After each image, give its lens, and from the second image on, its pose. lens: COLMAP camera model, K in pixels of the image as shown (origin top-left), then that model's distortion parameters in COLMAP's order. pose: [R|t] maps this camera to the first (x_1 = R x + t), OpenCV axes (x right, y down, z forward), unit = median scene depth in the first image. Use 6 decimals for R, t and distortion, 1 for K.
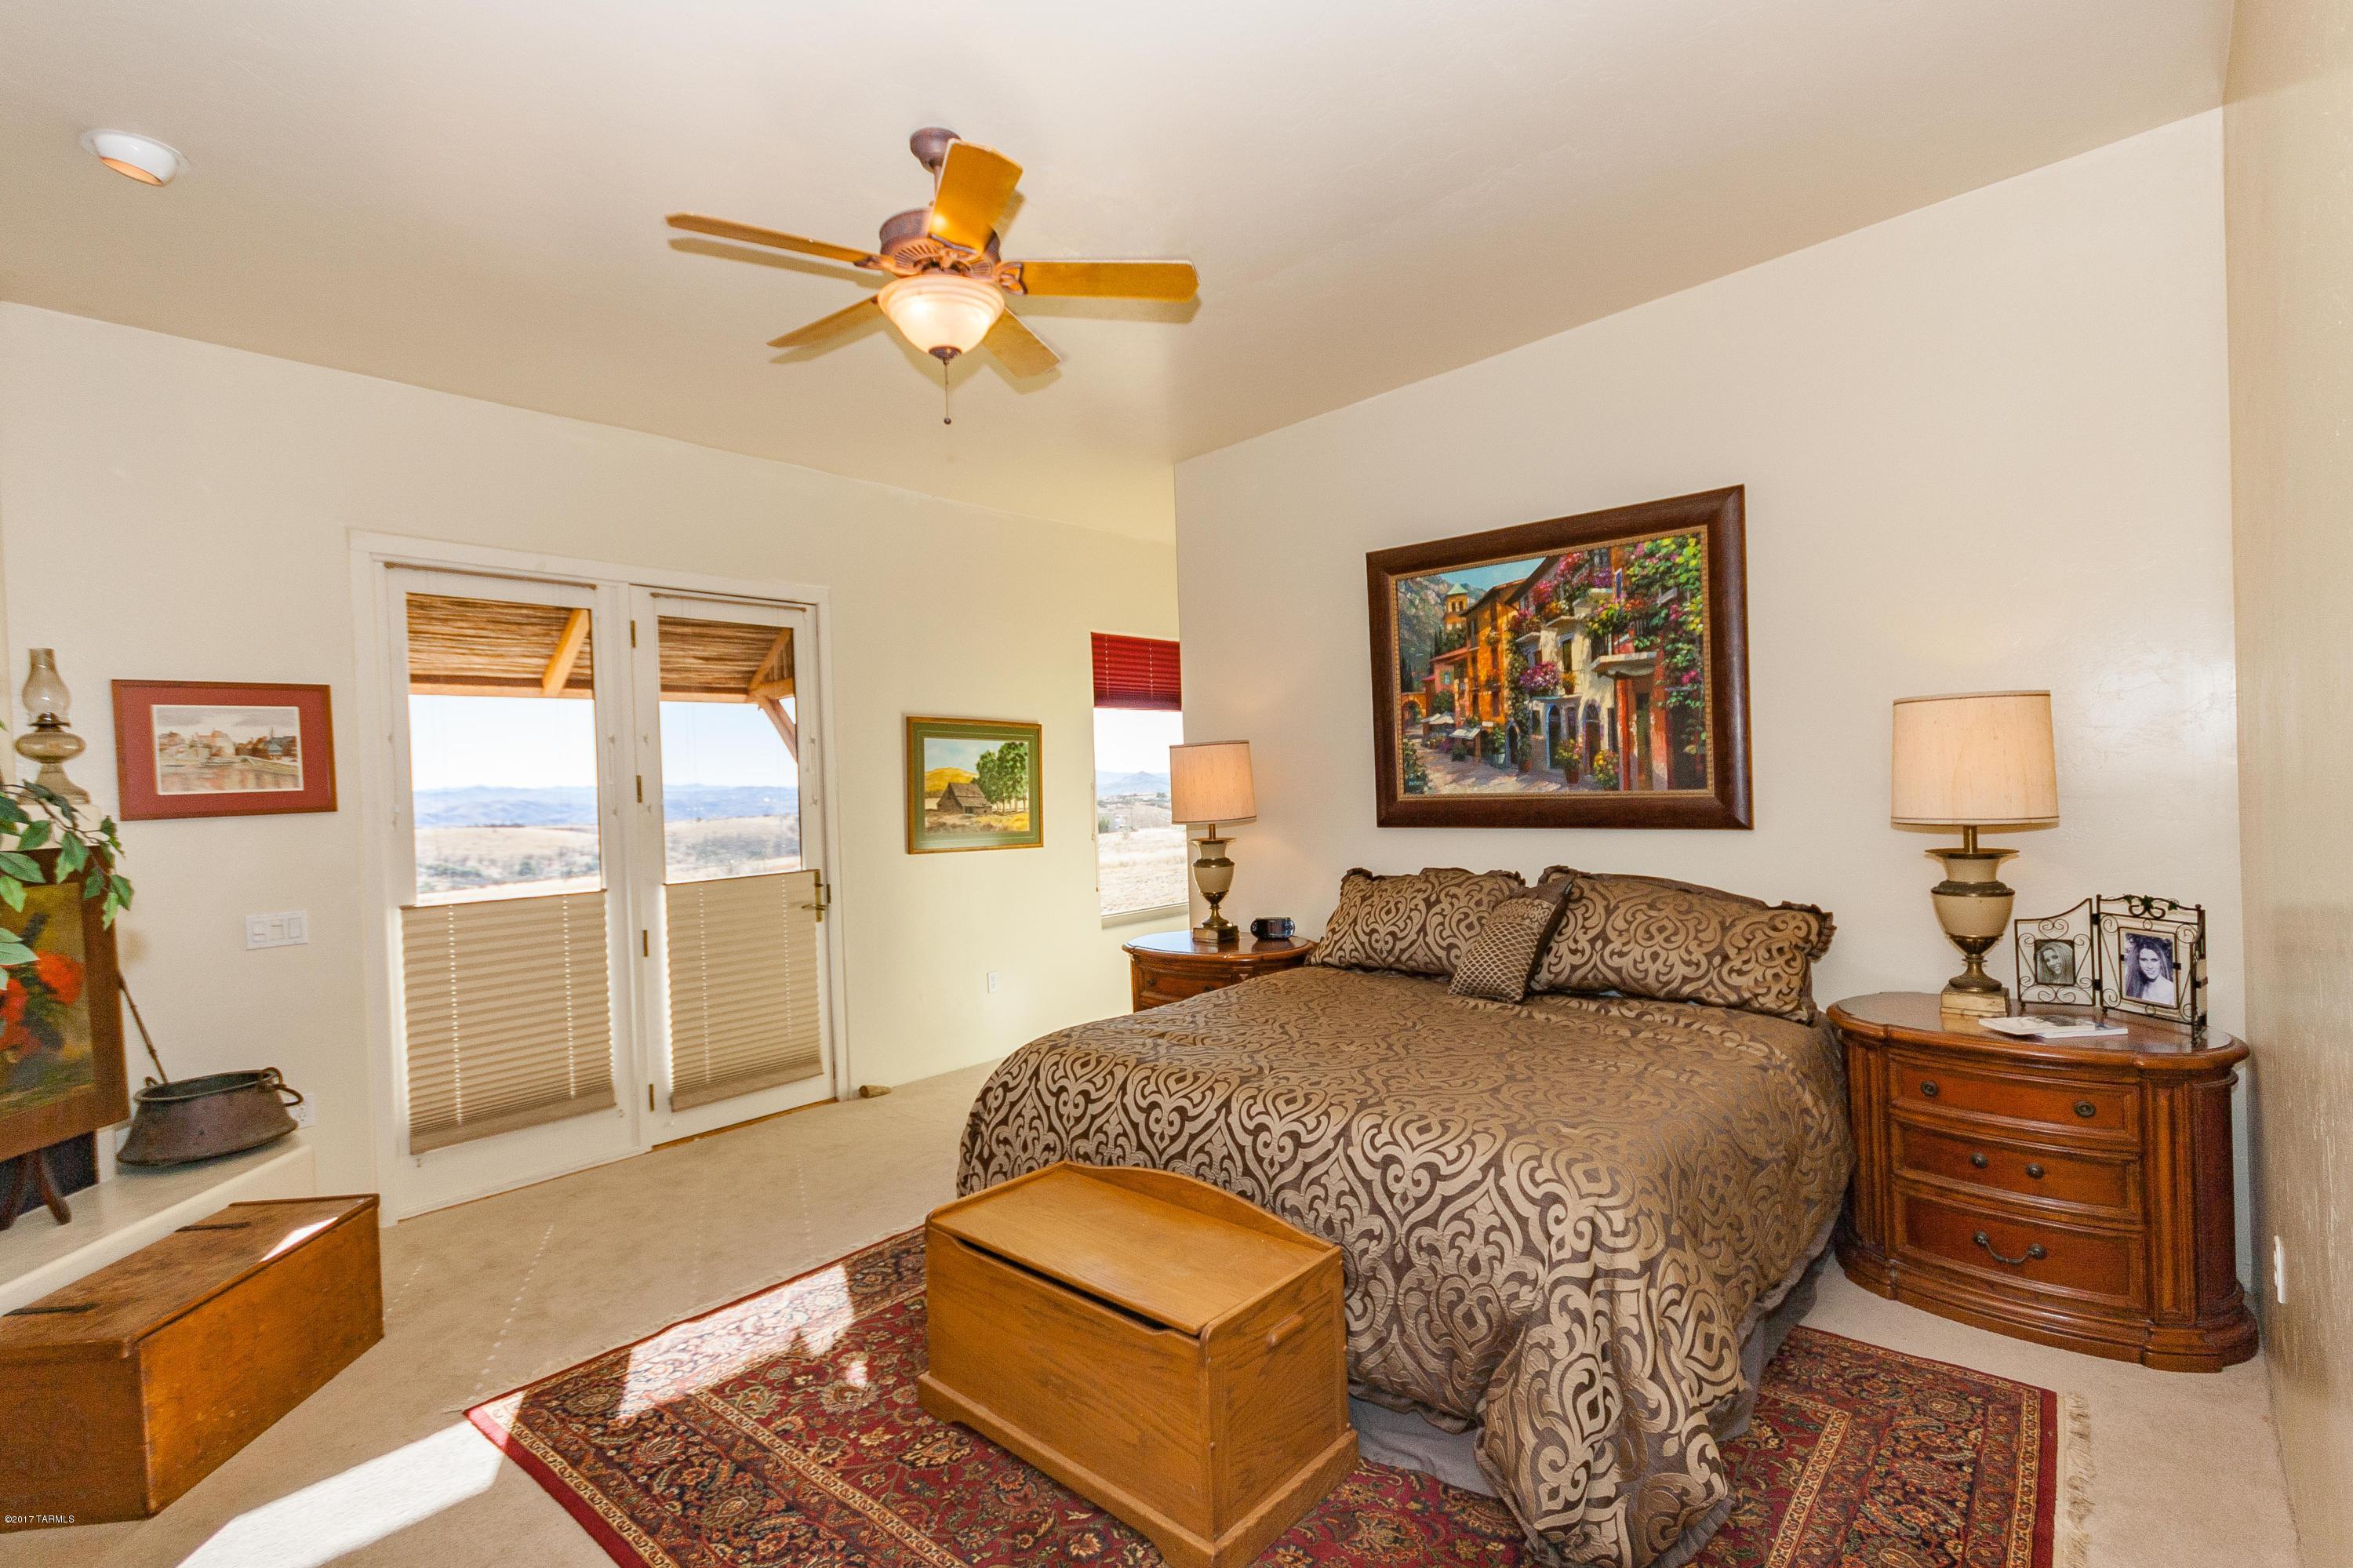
lens RADIAL K [[1101.1, 0, 1176.5], [0, 1101.1, 784.0], [0, 0, 1]] dist [0.028594, -0.010894]
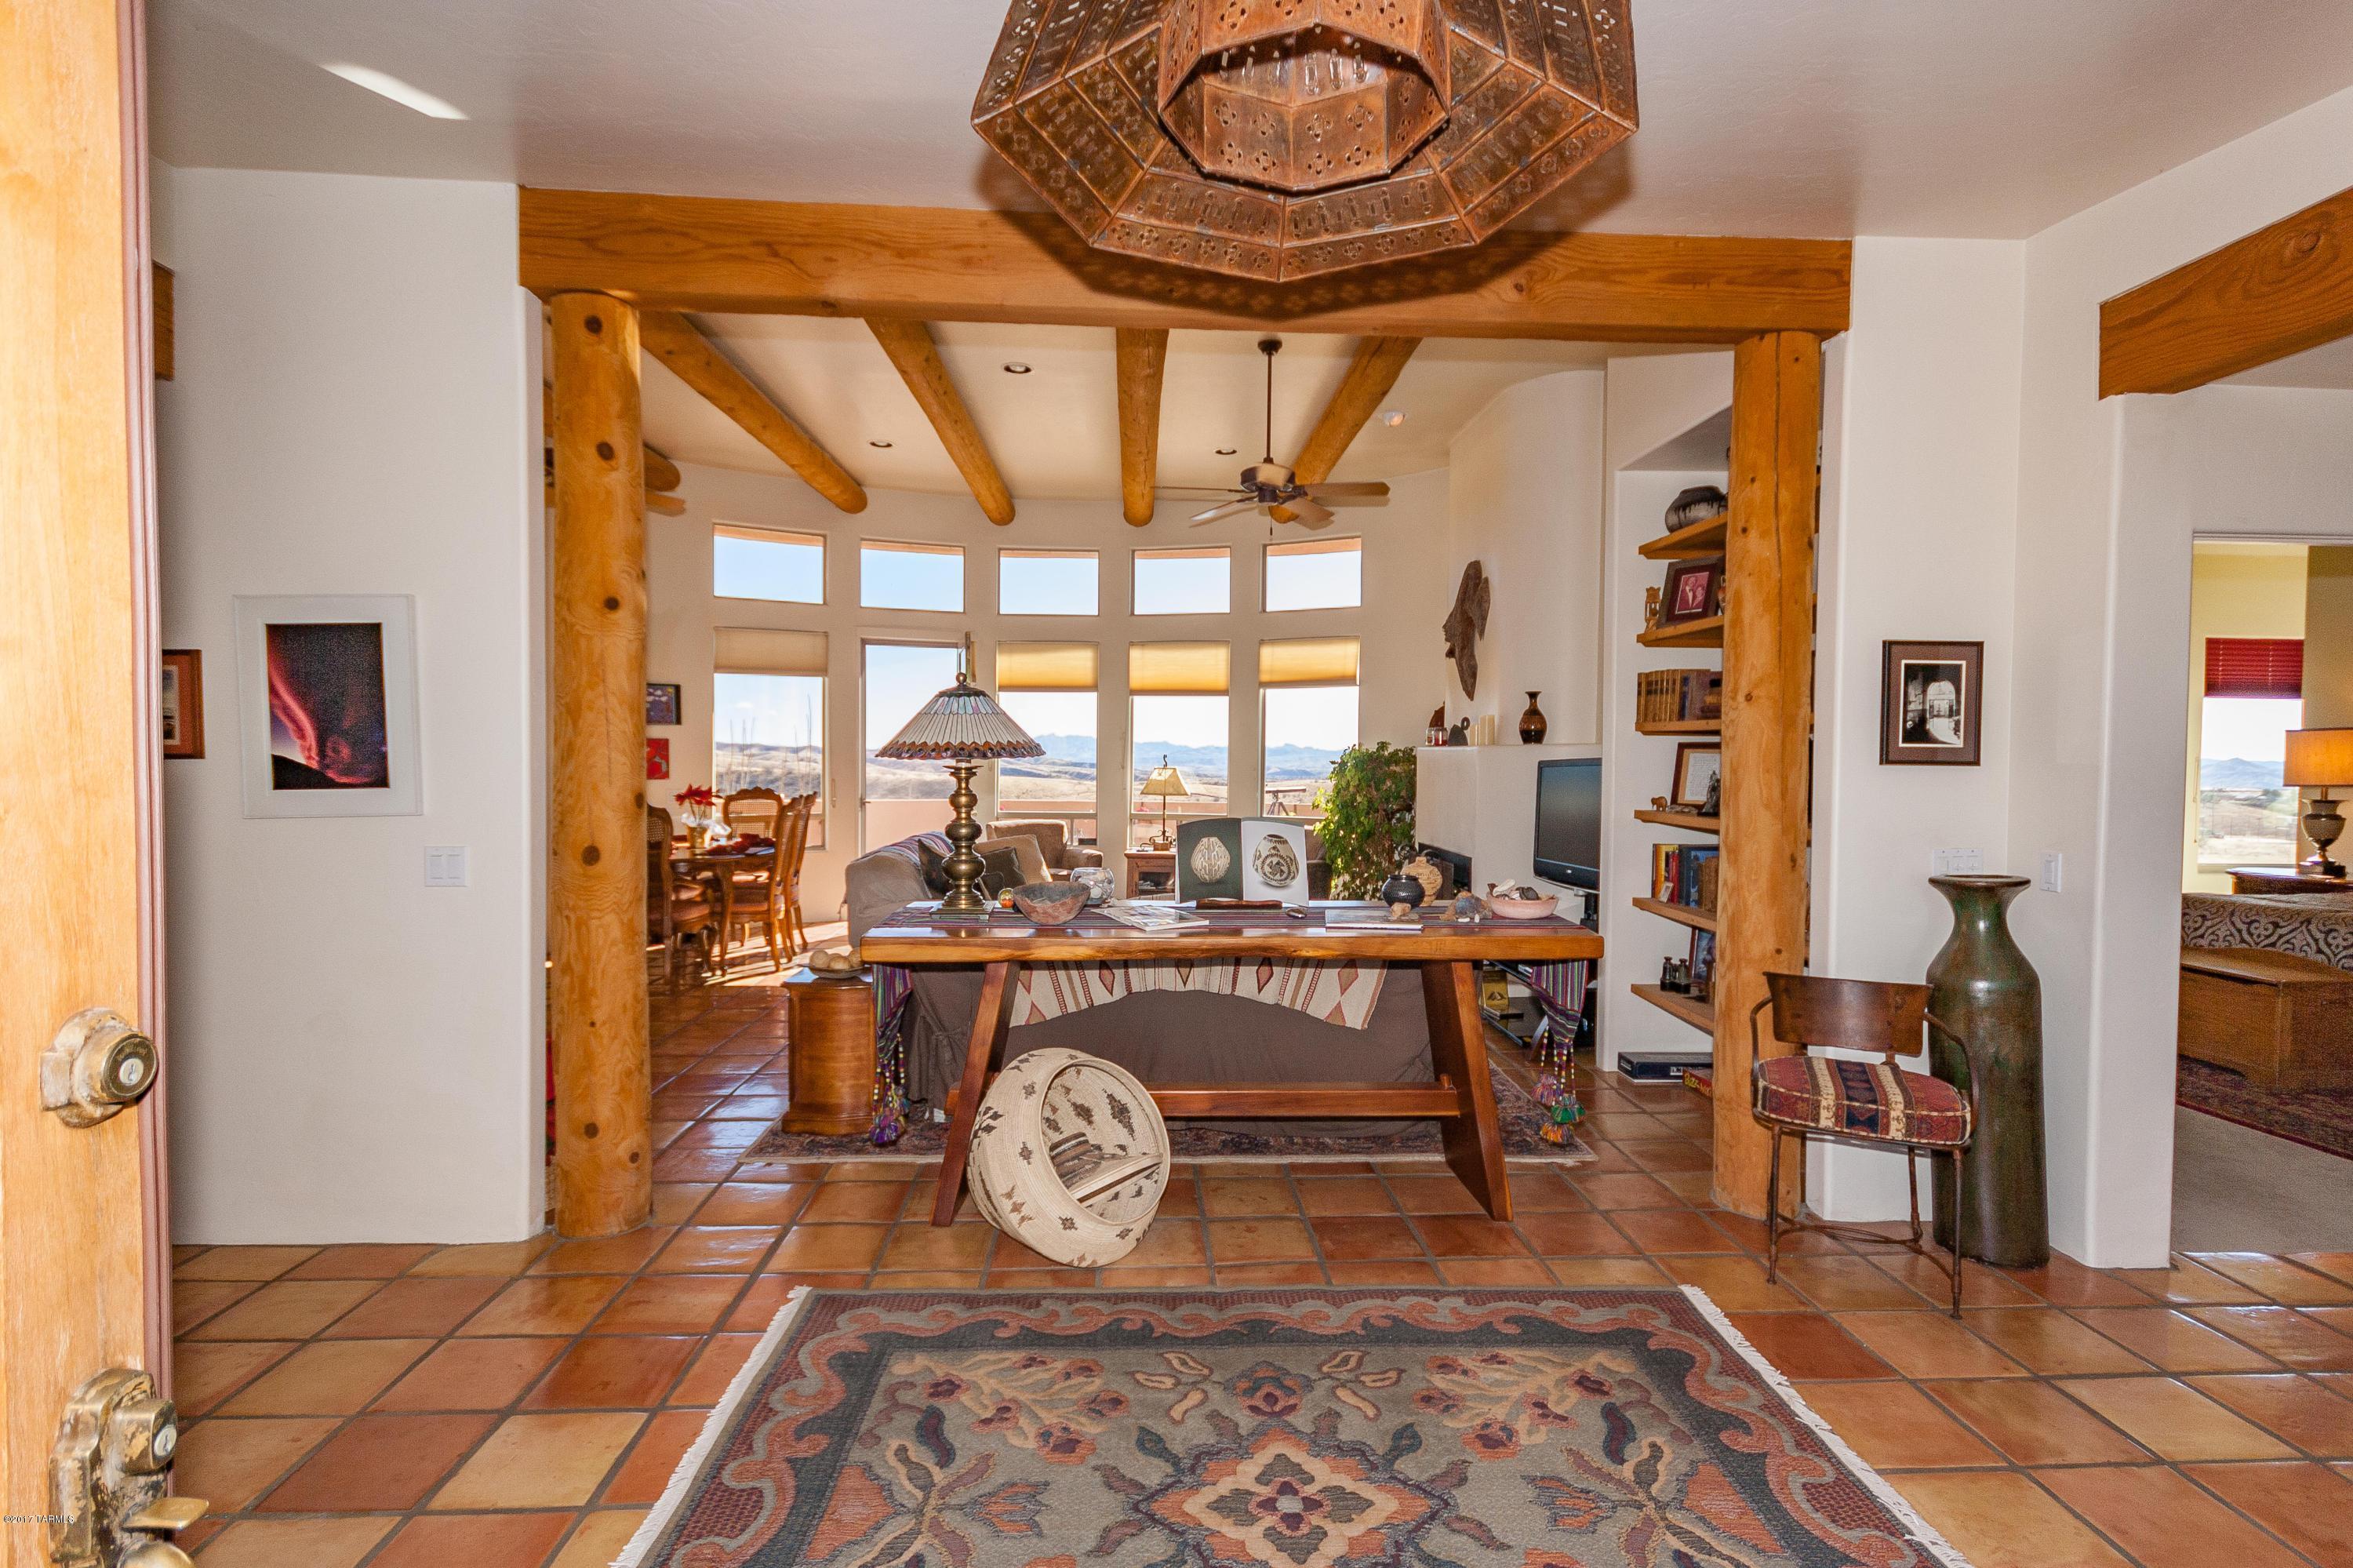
lens RADIAL K [[1101.1, 0, 1176.5], [0, 1101.1, 784.0], [0, 0, 1]] dist [0.028594, -0.010894]
pose [[0.705534, 0.044614, -0.707271, 0.009231], [-0.029418, 0.999000, 0.033670, 0.022153], [0.708065, -0.002949, 0.706141, -1.081686]]
